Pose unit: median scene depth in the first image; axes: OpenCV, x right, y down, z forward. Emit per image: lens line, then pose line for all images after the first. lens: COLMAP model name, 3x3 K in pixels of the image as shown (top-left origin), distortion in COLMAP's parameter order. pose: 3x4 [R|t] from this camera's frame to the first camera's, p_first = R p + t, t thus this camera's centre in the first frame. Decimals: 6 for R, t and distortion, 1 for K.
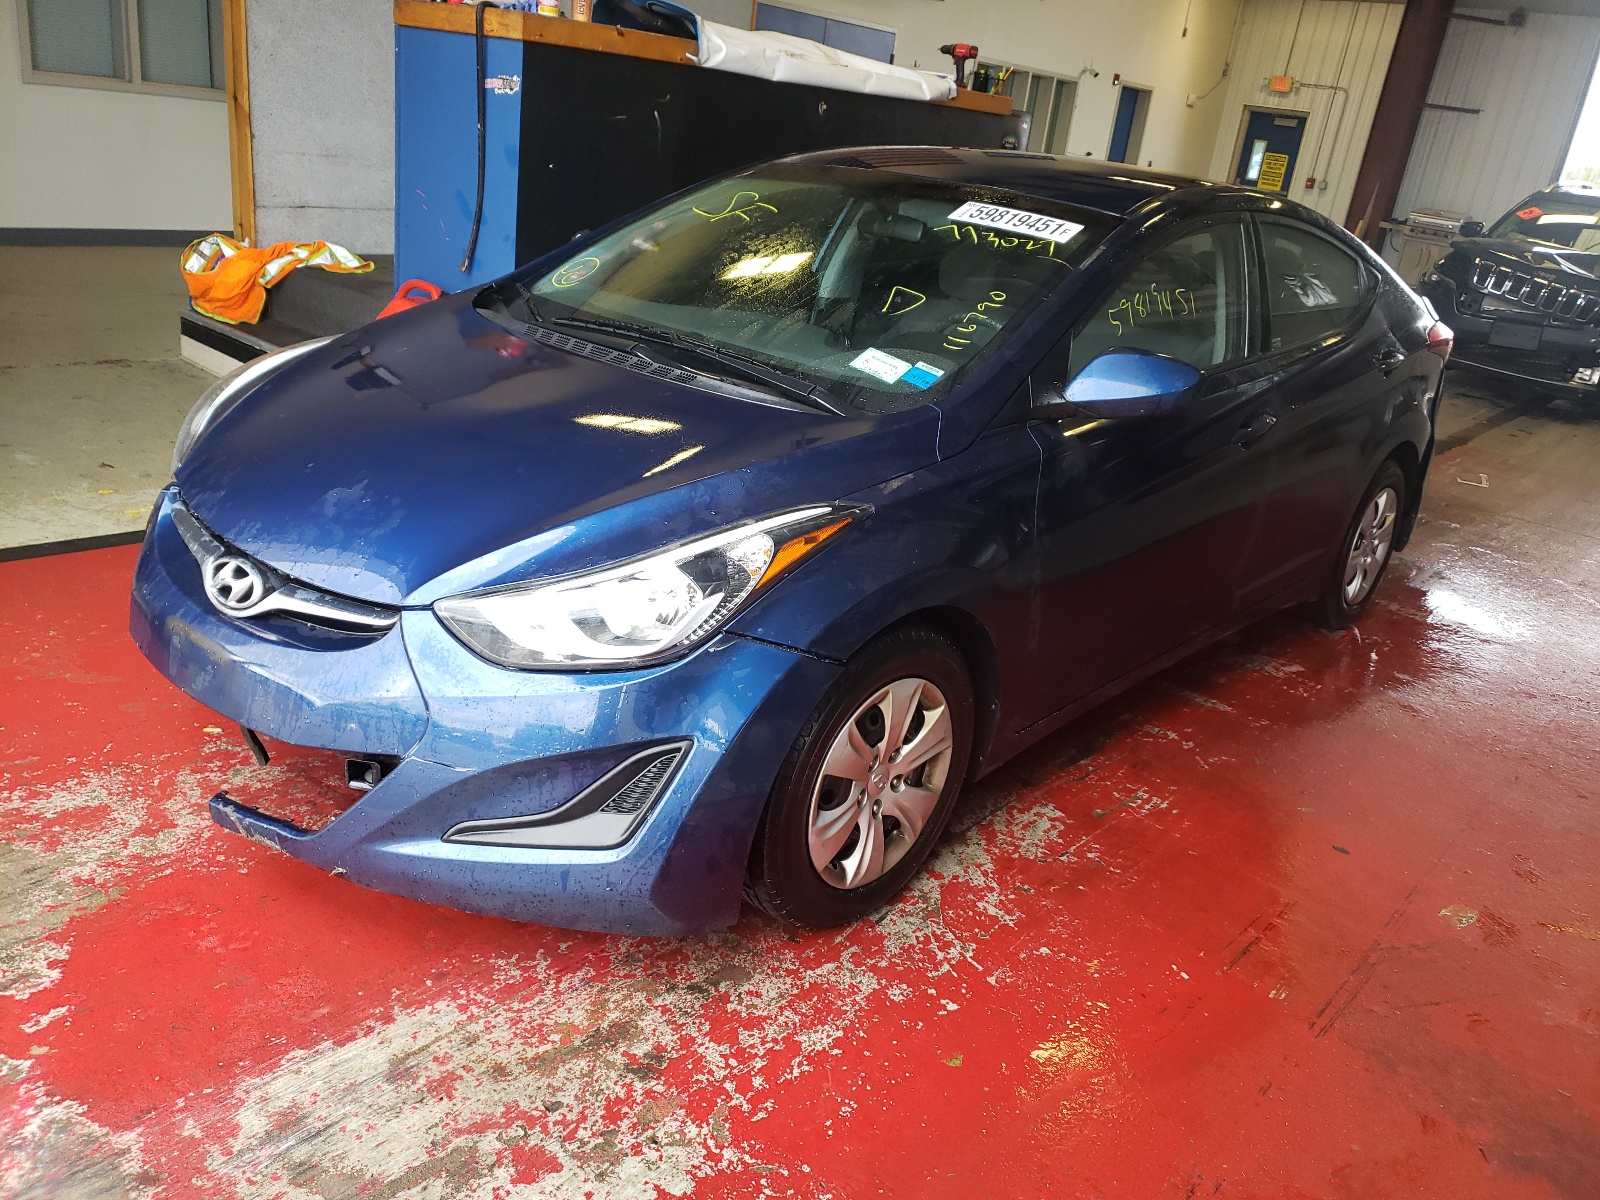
lens RADIAL K [[1309.3, 0, 800.0], [0, 1309.3, 600.0], [0, 0, 1]] dist [0.026909, 0.012108]
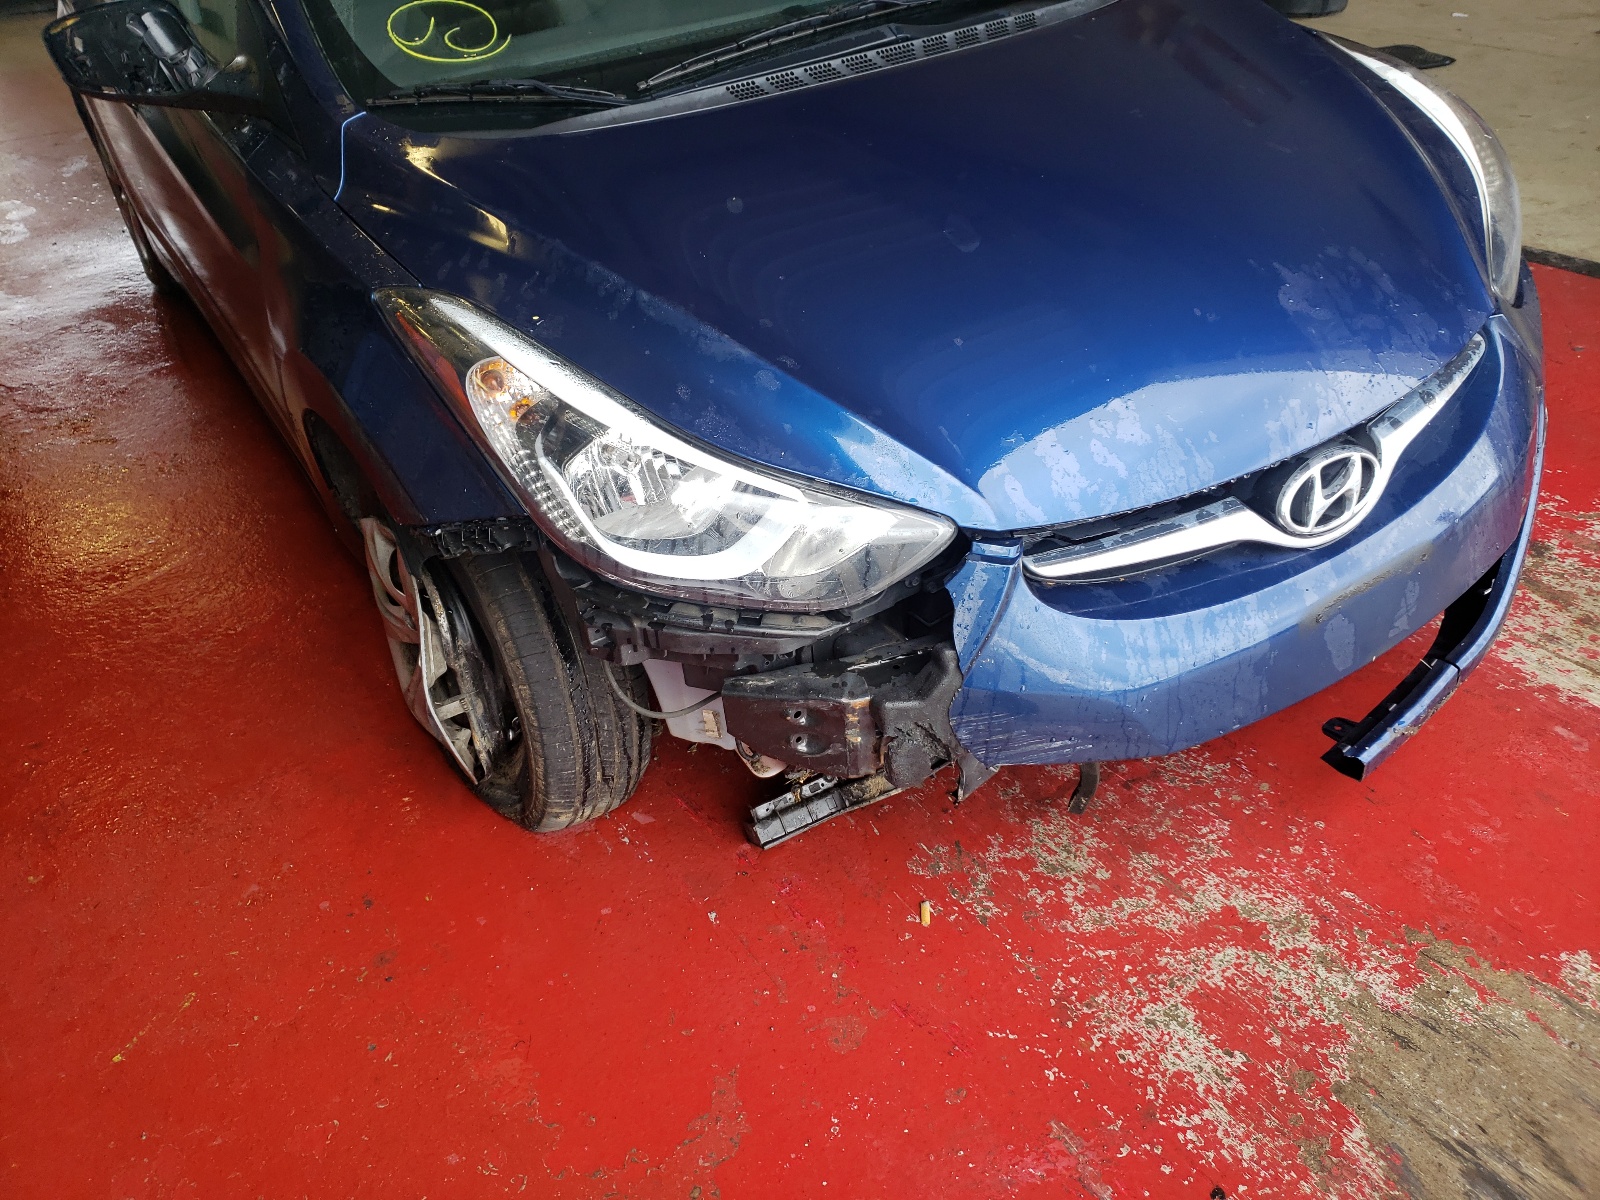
lens RADIAL K [[1309.3, 0, 800.0], [0, 1309.3, 600.0], [0, 0, 1]] dist [0.026909, 0.012108]
pose [[0.224507, -0.655235, 0.721293, -0.994075], [0.429891, 0.730864, 0.530123, -0.431229], [-0.874523, 0.191061, 0.445764, 0.950523]]
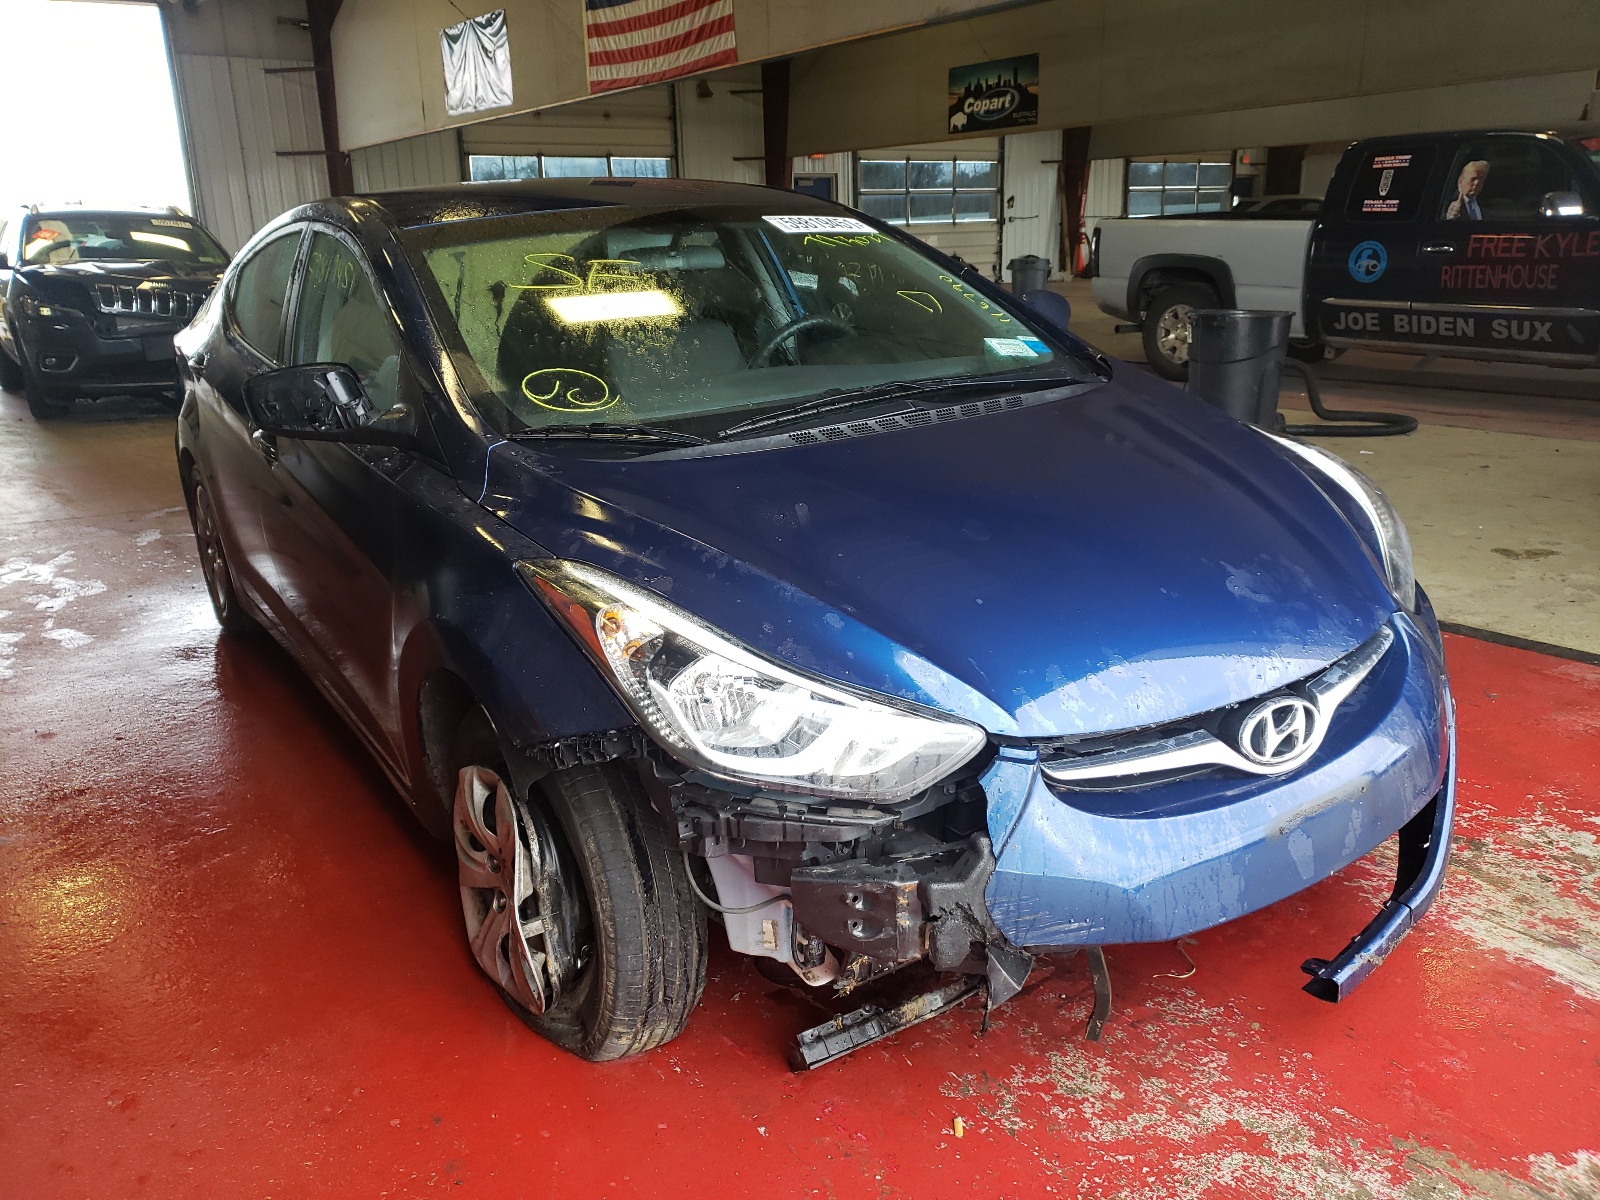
lens RADIAL K [[1313.6, 0, 843.5], [0, 1313.6, 599.4], [0, 0, 1]] dist [0.058797, 0.003455]
pose [[0.191143, -0.393882, 0.899067, -1.179299], [0.396292, 0.868952, 0.296436, -0.429529], [-0.898007, 0.299631, 0.322186, 0.956393]]
